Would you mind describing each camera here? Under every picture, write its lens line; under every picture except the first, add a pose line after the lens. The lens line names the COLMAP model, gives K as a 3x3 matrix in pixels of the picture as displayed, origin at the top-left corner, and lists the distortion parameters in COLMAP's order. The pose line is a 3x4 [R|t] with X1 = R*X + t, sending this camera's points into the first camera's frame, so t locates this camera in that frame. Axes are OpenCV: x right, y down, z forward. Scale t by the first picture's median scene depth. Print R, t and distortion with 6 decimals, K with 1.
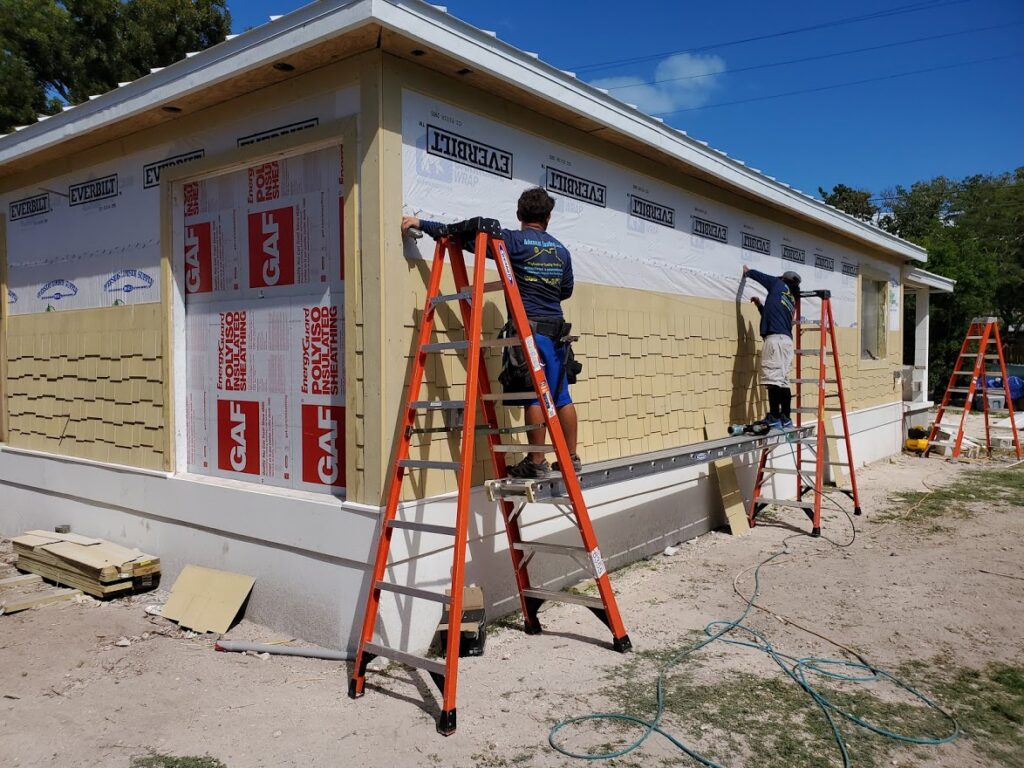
lens RADIAL K [[809.0, 0, 506.2], [0, 809.0, 383.9], [0, 0, 1]] dist [-0.005052, 0.012078]
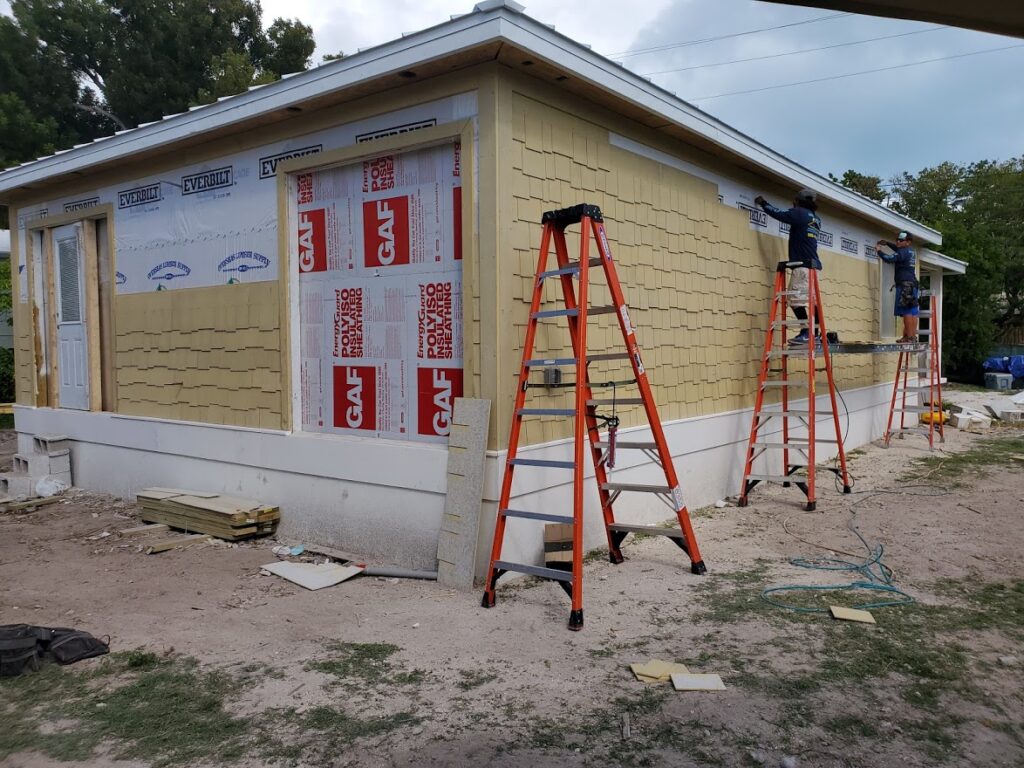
lens RADIAL K [[809.0, 0, 517.4], [0, 809.0, 383.4], [0, 0, 1]] dist [-0.005052, 0.012078]
pose [[0.999966, -0.003615, 0.007355, -0.107993], [0.003496, 0.999863, 0.016172, 0.027116], [-0.007413, -0.016146, 0.999842, -0.140724]]
